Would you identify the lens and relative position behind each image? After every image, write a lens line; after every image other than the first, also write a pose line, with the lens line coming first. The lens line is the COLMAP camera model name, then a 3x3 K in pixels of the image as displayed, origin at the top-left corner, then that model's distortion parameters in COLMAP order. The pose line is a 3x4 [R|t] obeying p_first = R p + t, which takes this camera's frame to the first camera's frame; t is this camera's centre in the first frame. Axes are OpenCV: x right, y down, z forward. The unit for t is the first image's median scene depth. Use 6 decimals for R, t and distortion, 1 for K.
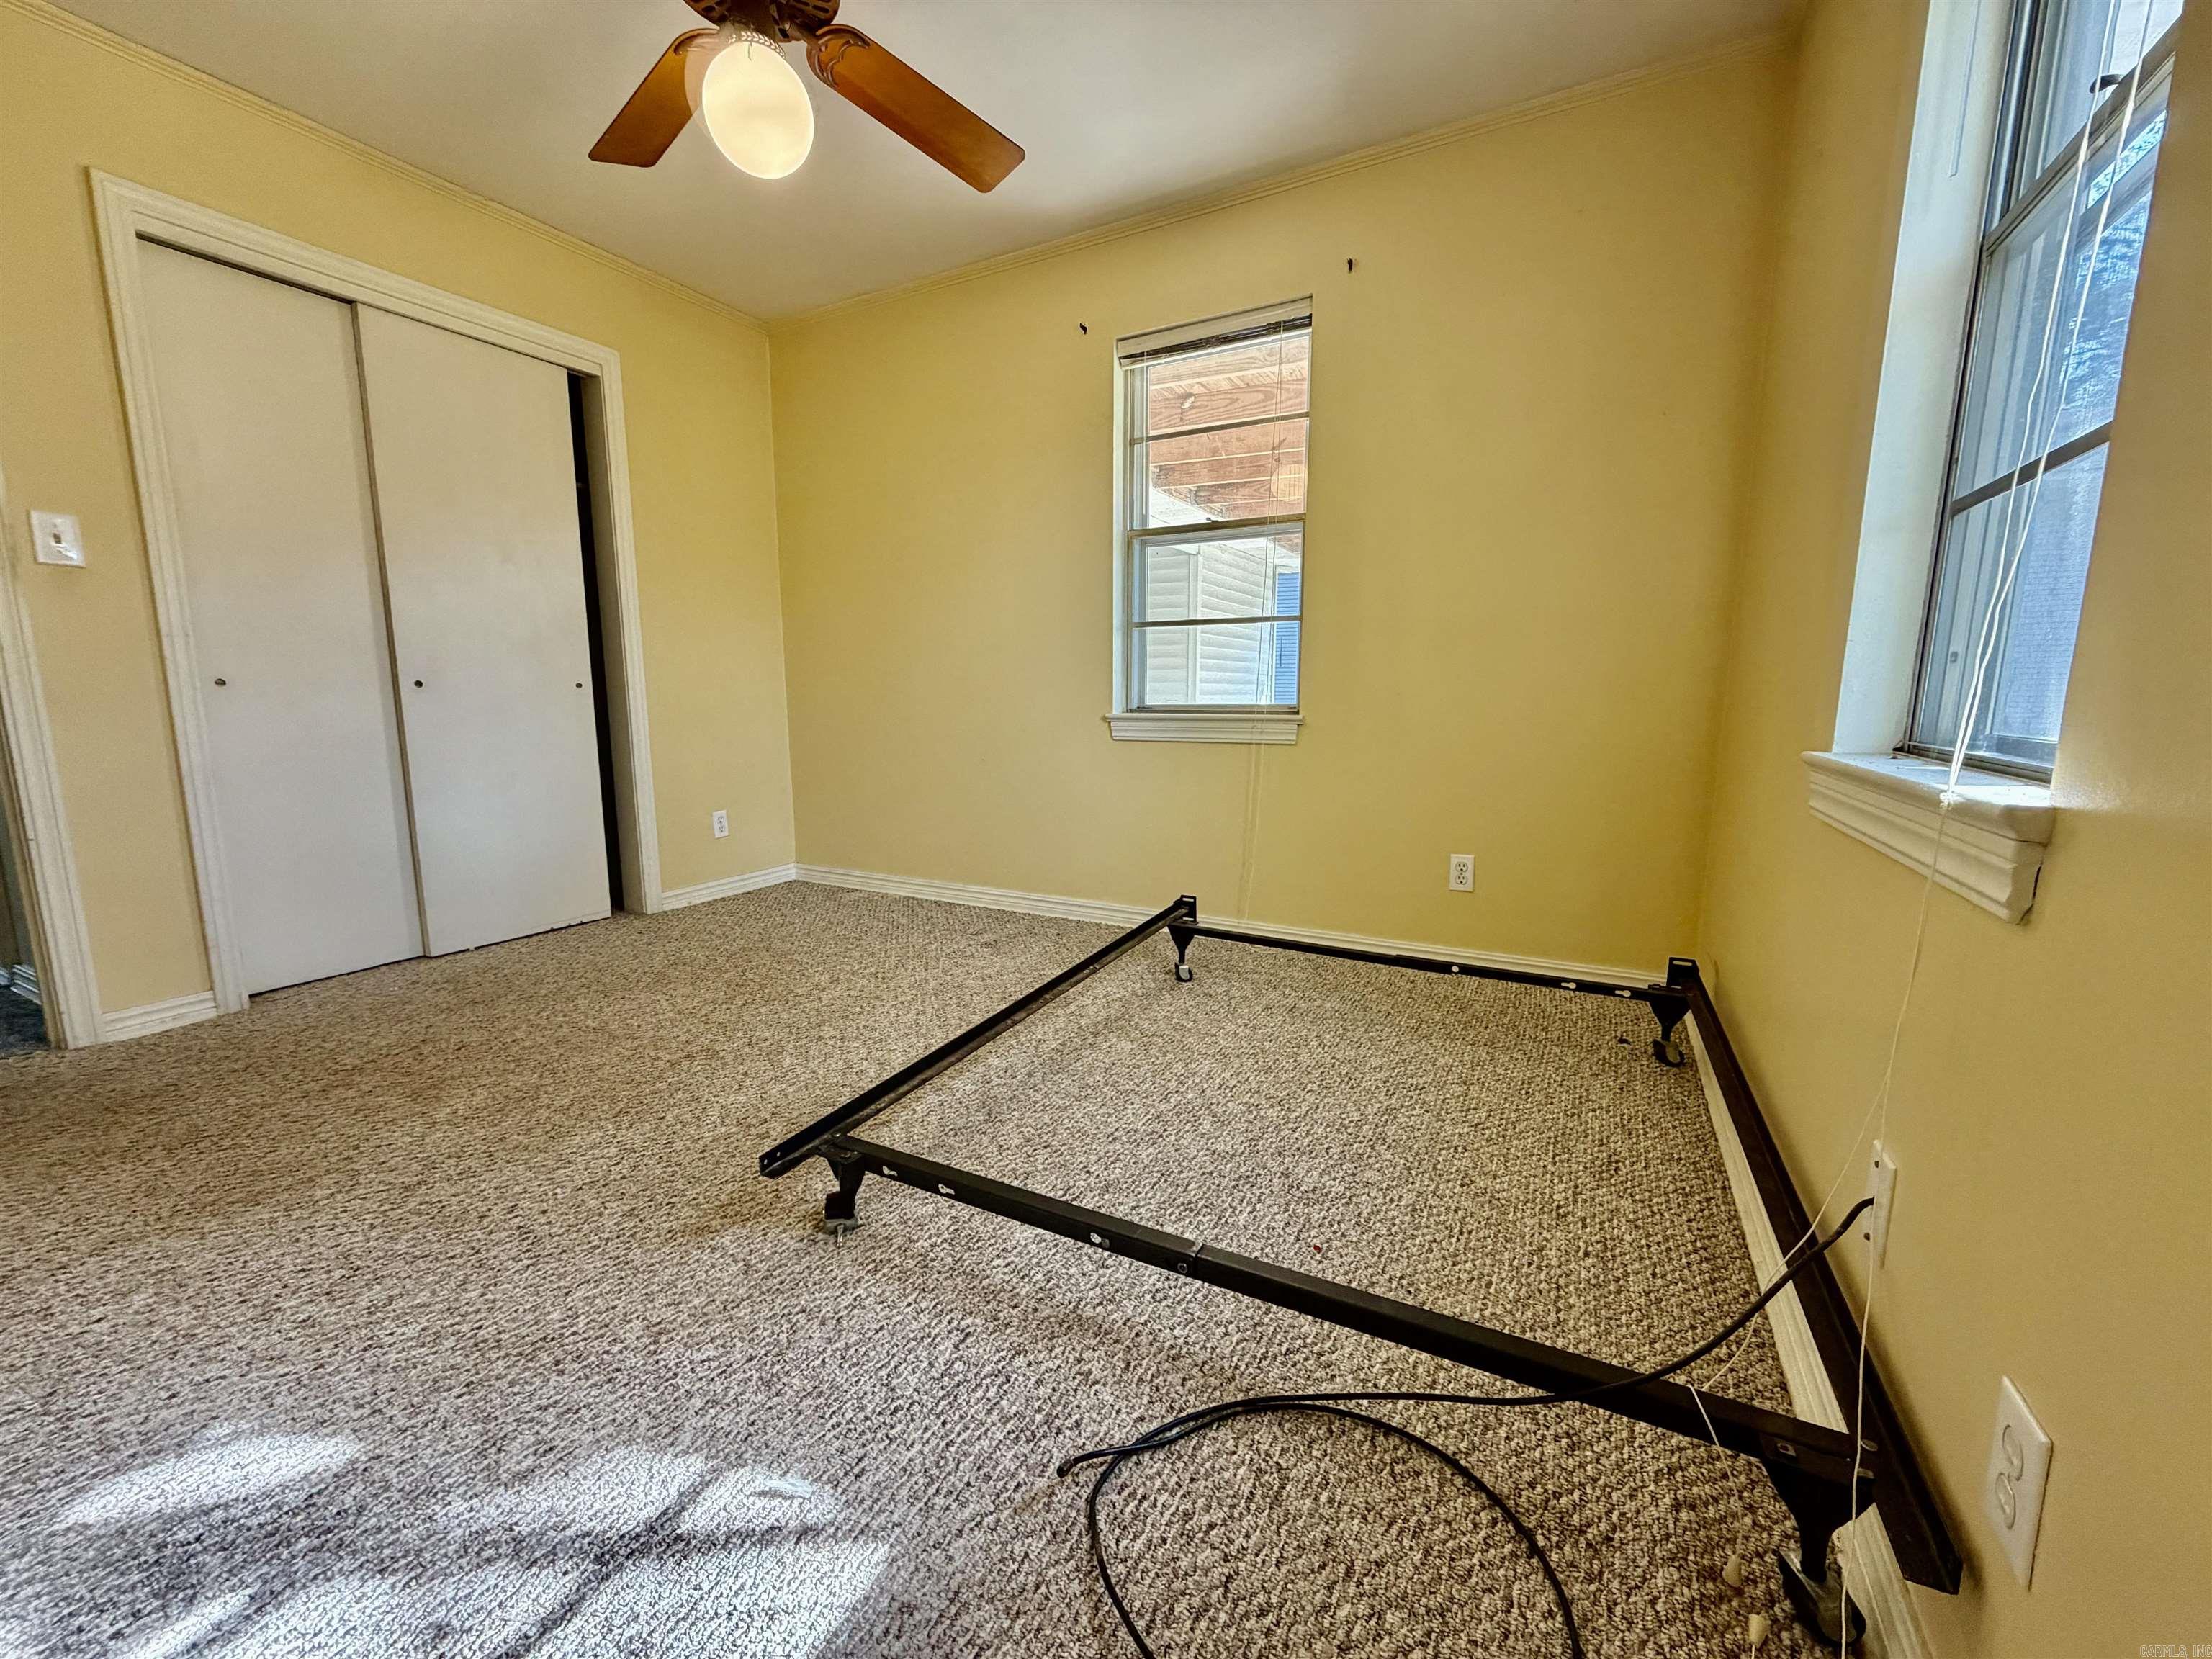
lens RADIAL K [[884.5, 0, 1100.3], [0, 884.5, 832.3], [0, 0, 1]] dist [-0.000616, 0.000141]
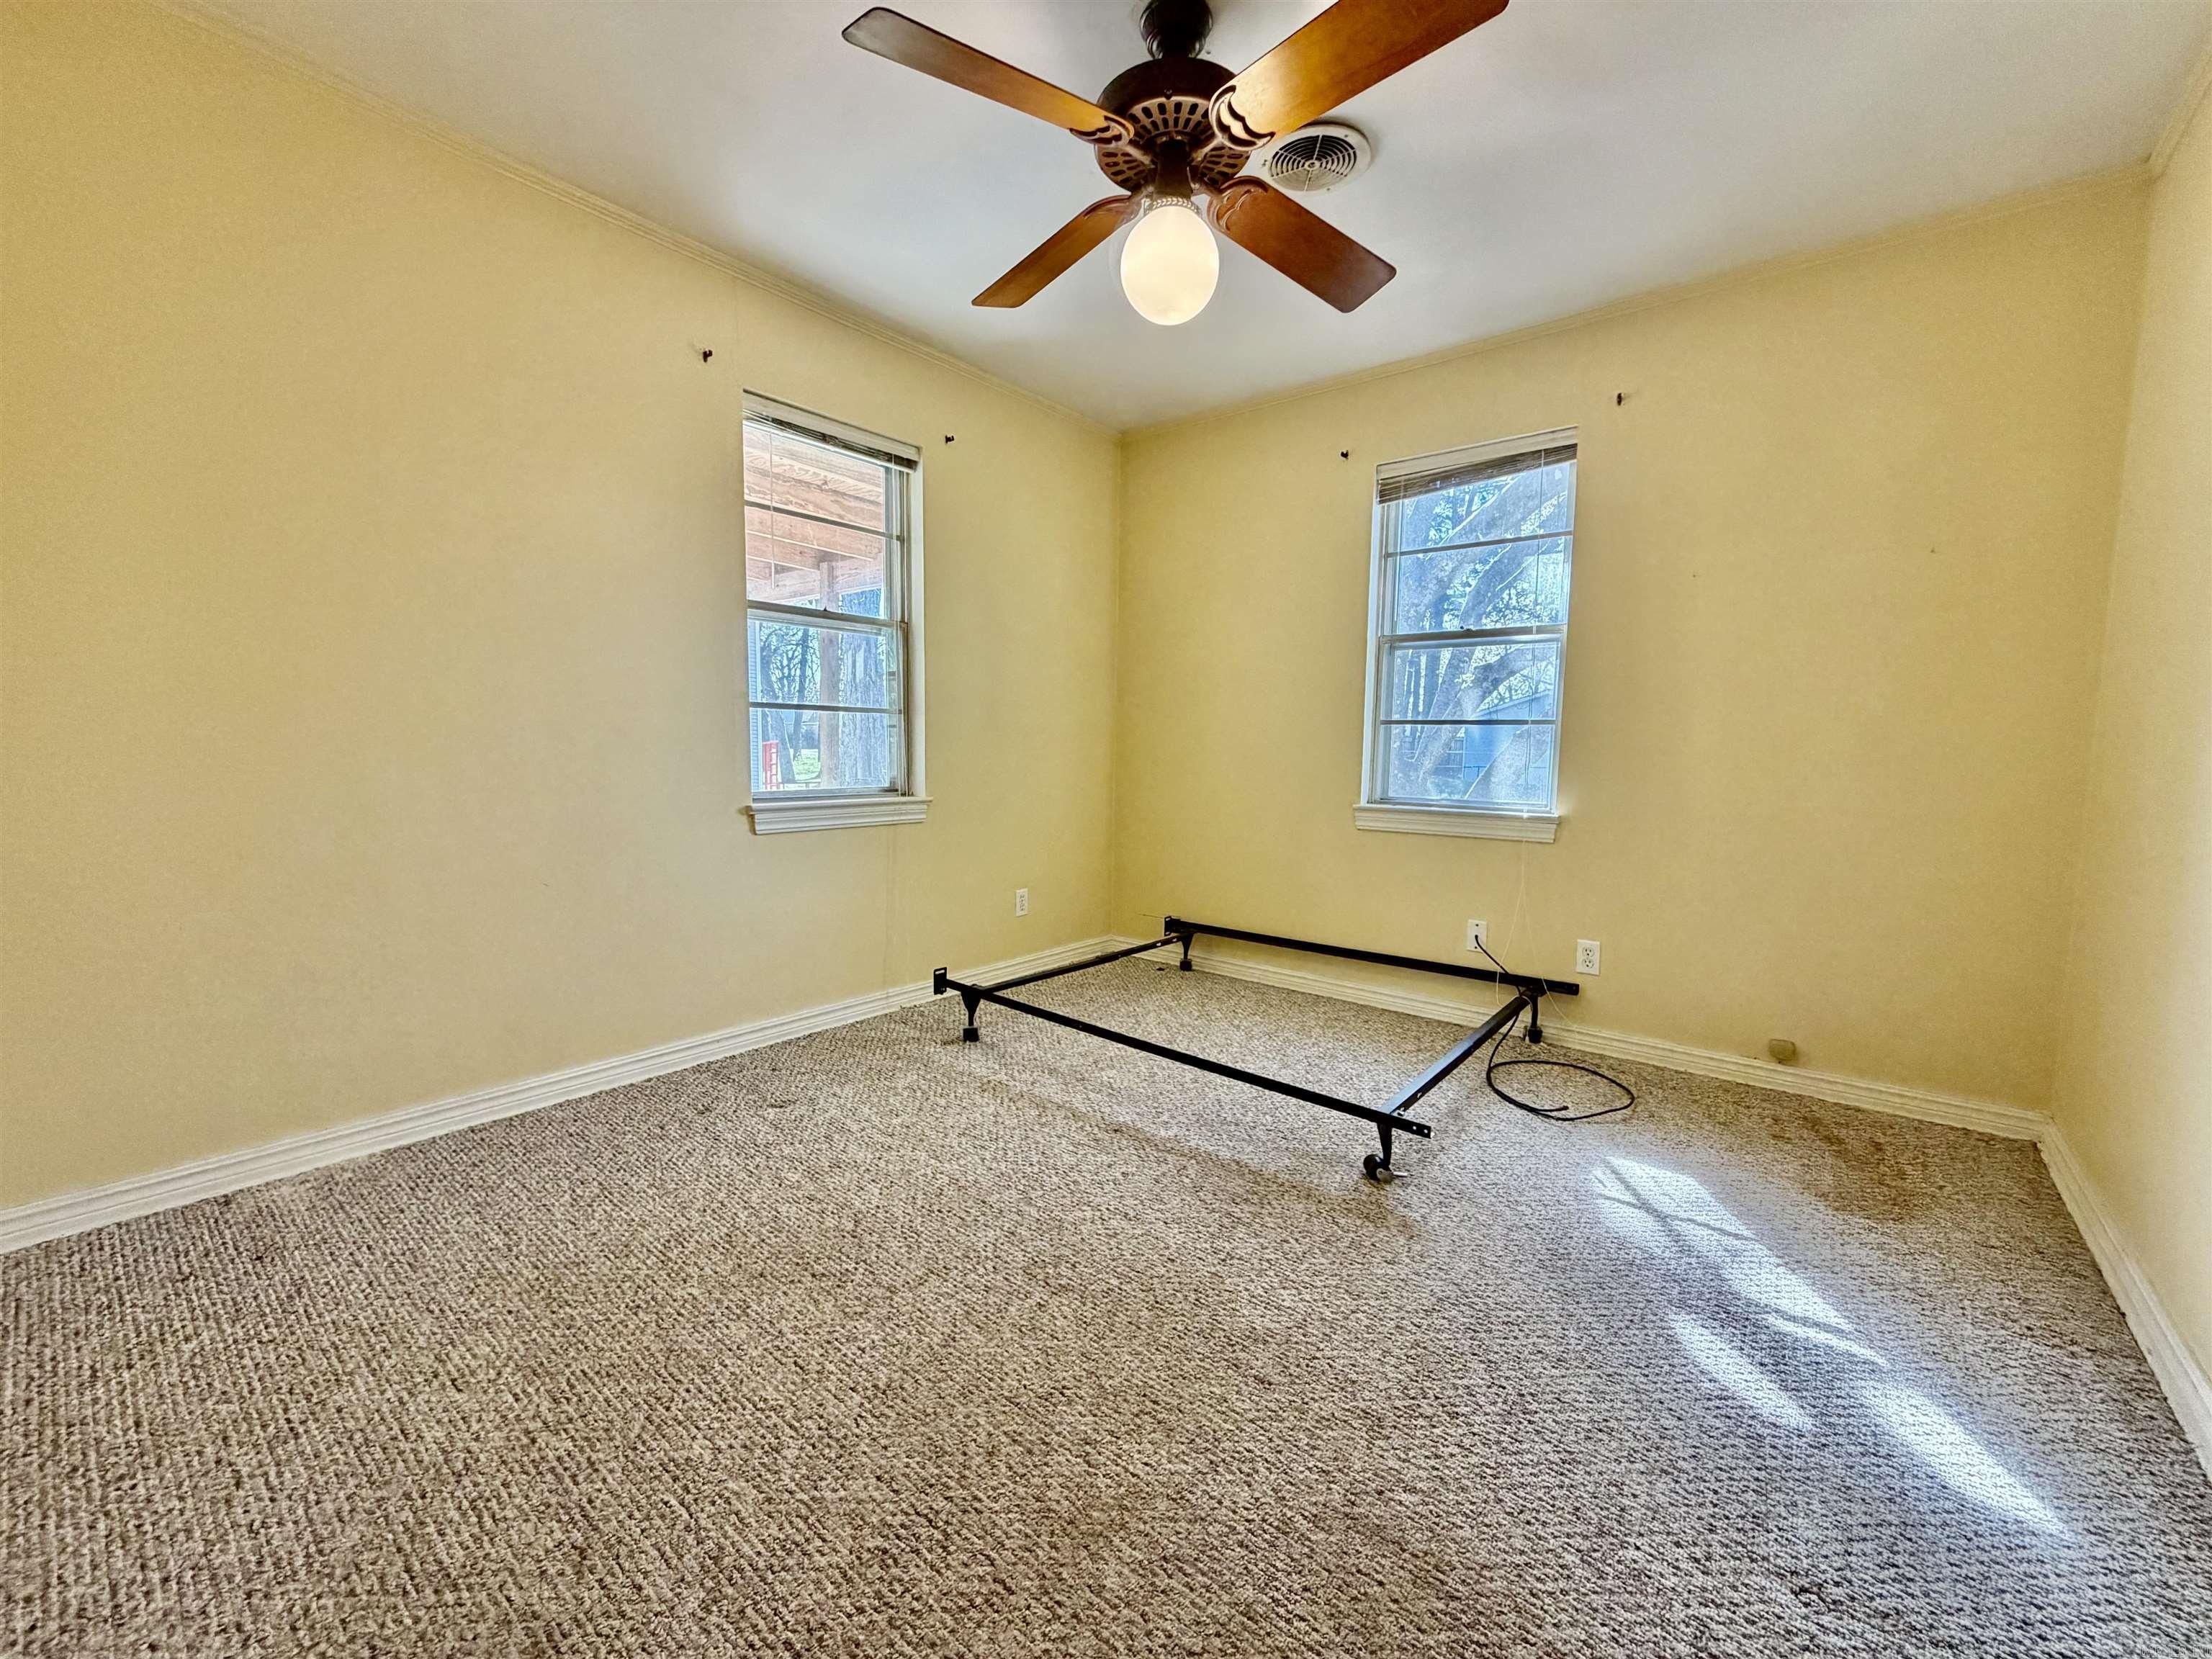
lens RADIAL K [[884.5, 0, 1102.9], [0, 884.5, 834.3], [0, 0, 1]] dist [-0.000616, 0.000141]
pose [[0.182343, -0.097756, 0.978363, -1.052918], [0.140211, 0.987461, 0.072533, -0.163261], [-0.973186, 0.123951, 0.193763, 0.671658]]
